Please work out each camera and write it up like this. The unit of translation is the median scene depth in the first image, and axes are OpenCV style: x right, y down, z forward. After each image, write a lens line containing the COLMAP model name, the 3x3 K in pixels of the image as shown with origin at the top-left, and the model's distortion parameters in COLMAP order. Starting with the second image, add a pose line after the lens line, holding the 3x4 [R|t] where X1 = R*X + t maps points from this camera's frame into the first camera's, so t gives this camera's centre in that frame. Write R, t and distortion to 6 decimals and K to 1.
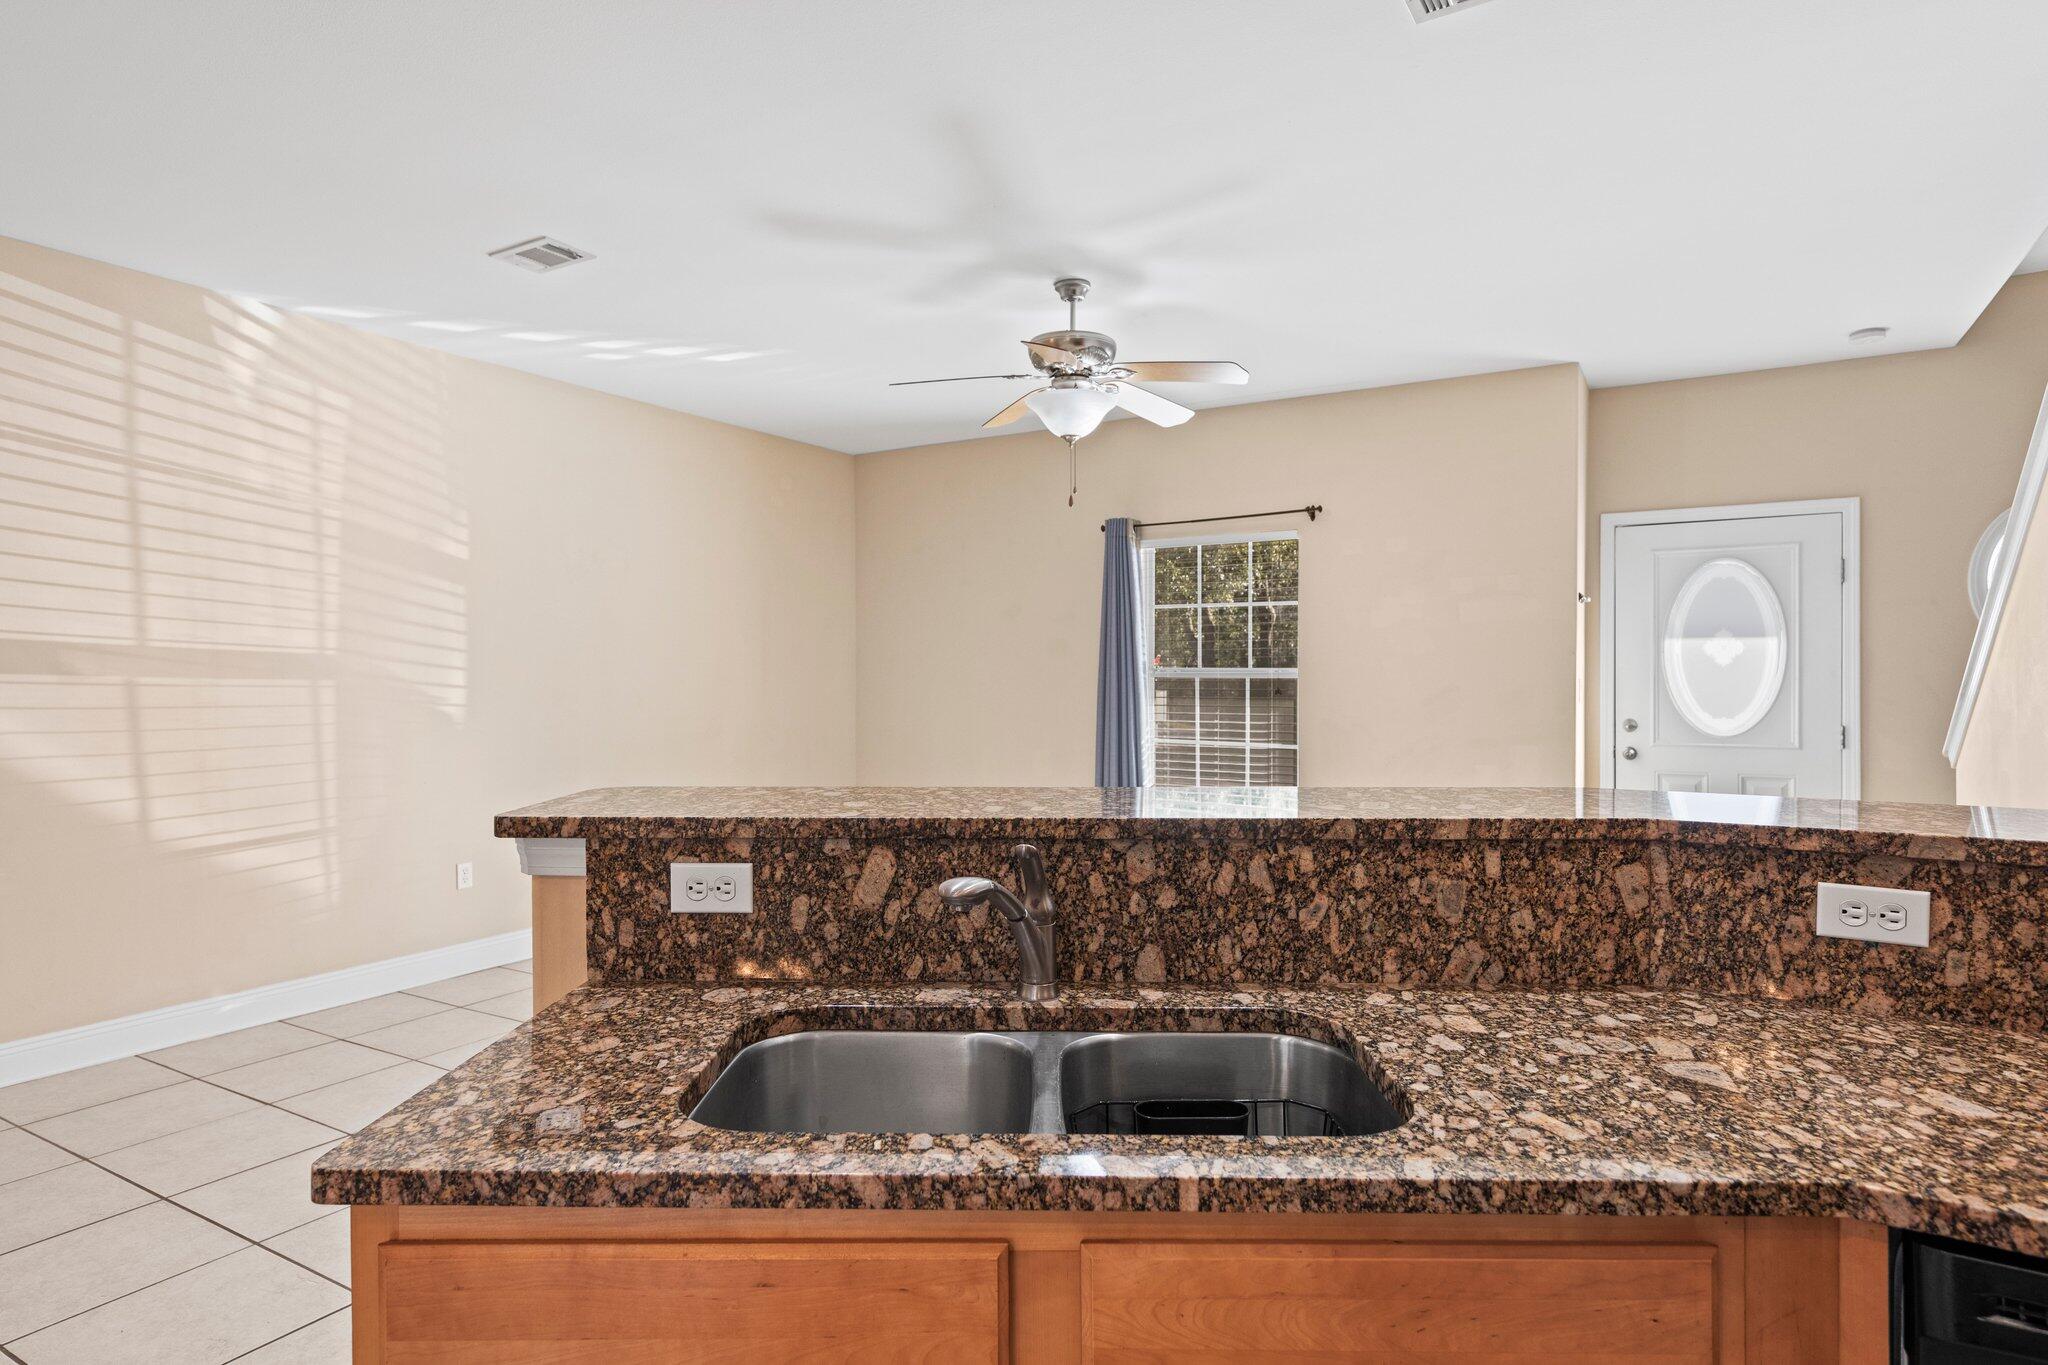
lens RADIAL K [[1159.9, 0, 1009.0], [0, 1159.9, 679.3], [0, 0, 1]] dist [0.000650, 0.002799]
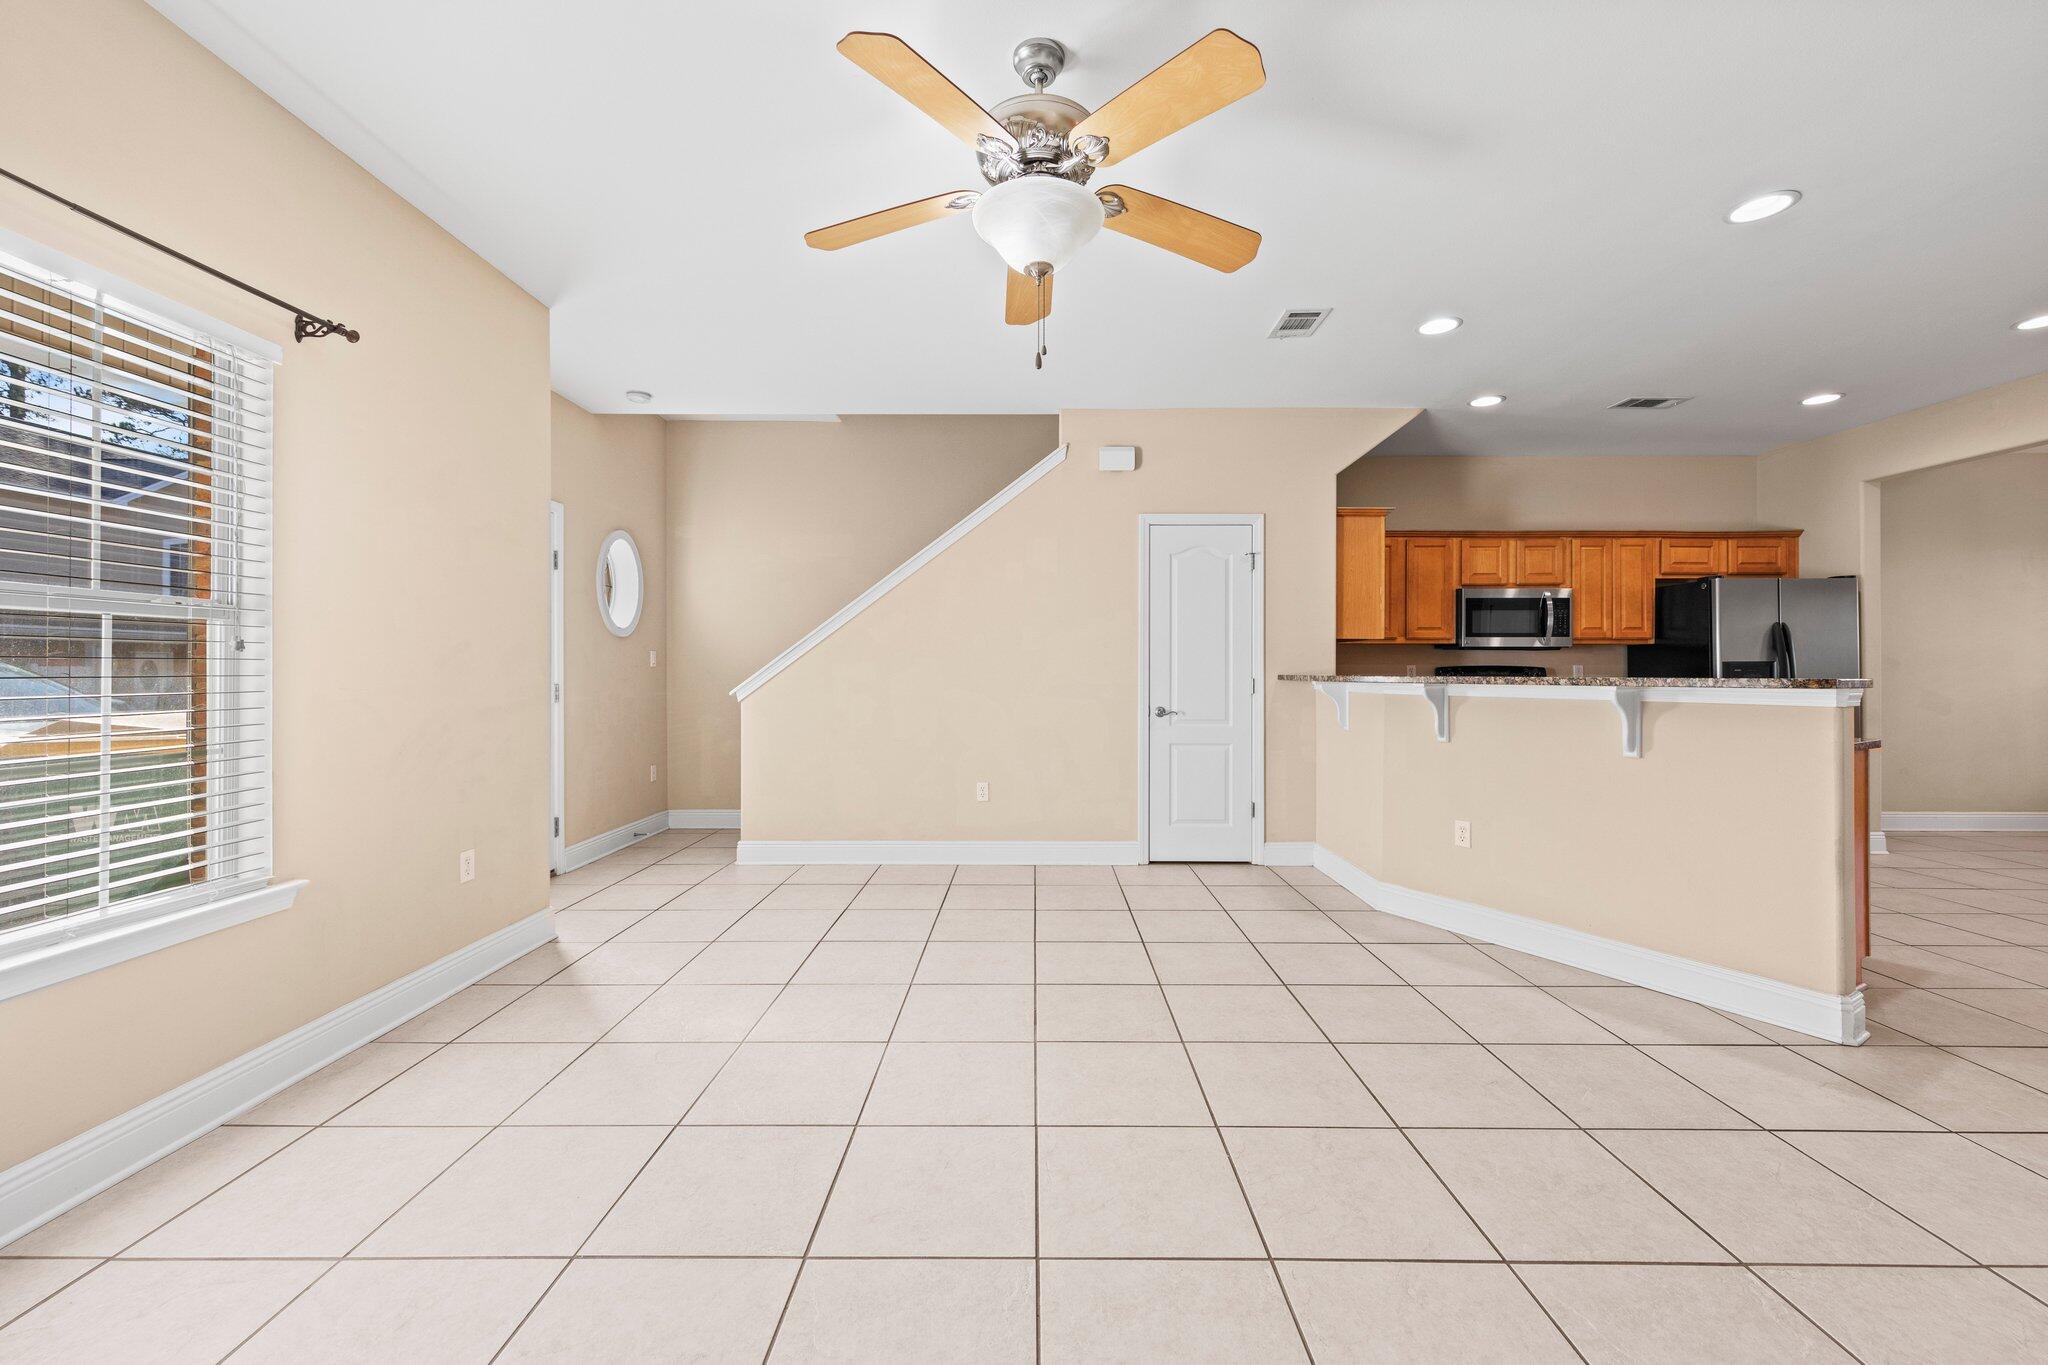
lens RADIAL K [[801.5, 0, 1019.2], [0, 801.5, 665.6], [0, 0, 1]] dist [0.004804, -0.000646]
pose [[-0.518776, 0.005618, 0.854892, -0.362788], [0.004615, 0.999982, -0.003771, 0.034302], [-0.854898, 0.001989, -0.518793, 1.301734]]
